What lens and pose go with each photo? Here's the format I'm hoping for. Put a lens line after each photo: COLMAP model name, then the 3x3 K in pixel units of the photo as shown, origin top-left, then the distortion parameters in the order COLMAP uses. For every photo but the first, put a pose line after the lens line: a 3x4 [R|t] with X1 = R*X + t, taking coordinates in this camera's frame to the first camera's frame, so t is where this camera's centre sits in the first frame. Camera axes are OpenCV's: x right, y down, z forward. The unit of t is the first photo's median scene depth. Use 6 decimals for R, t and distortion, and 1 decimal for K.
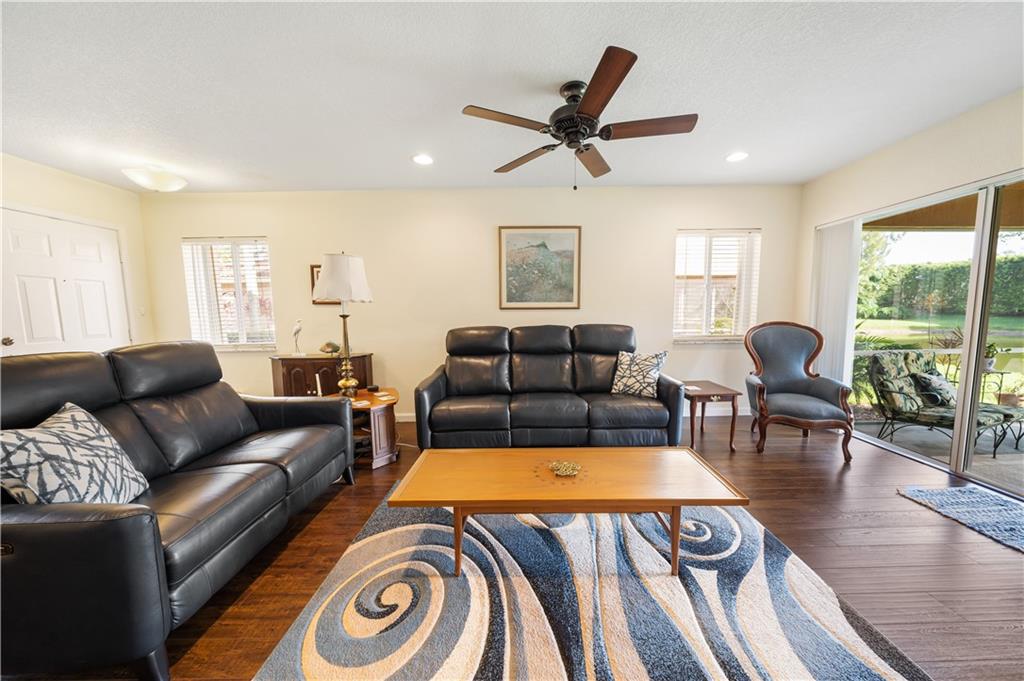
lens RADIAL K [[360.0, 0, 512.0], [0, 360.0, 340.5], [0, 0, 1]] dist [-0.000968, 0.000101]
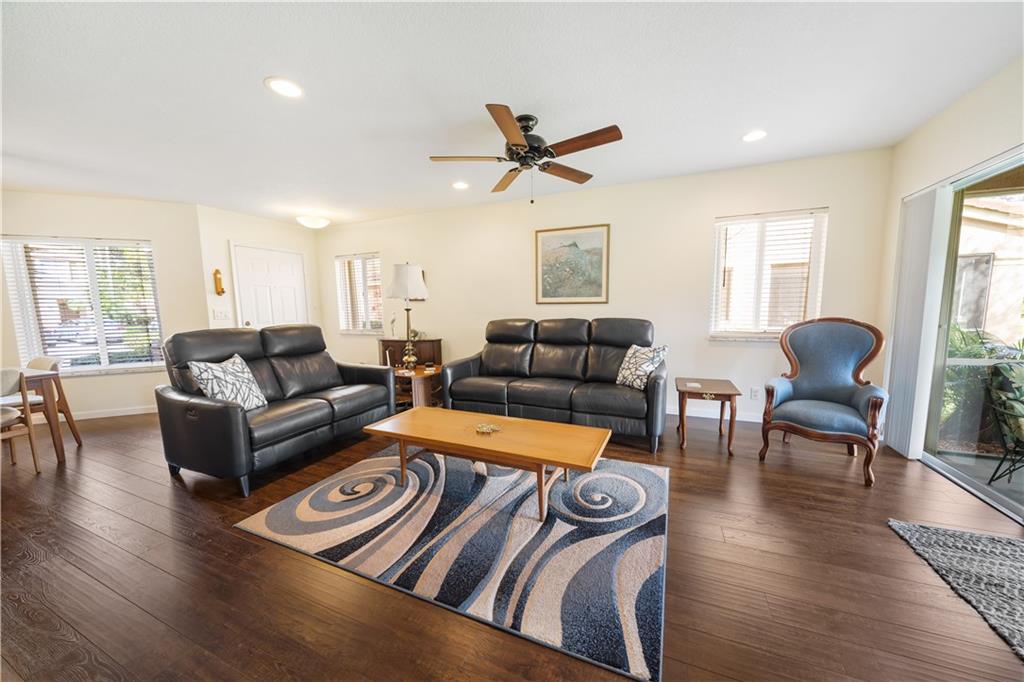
lens RADIAL K [[360.0, 0, 512.0], [0, 360.0, 341.0], [0, 0, 1]] dist [-0.000968, 0.000101]
pose [[0.914732, 0.037909, -0.402279, 0.456978], [-0.030700, 0.999232, 0.024355, 0.005423], [0.402894, -0.009928, 0.915193, -0.087514]]
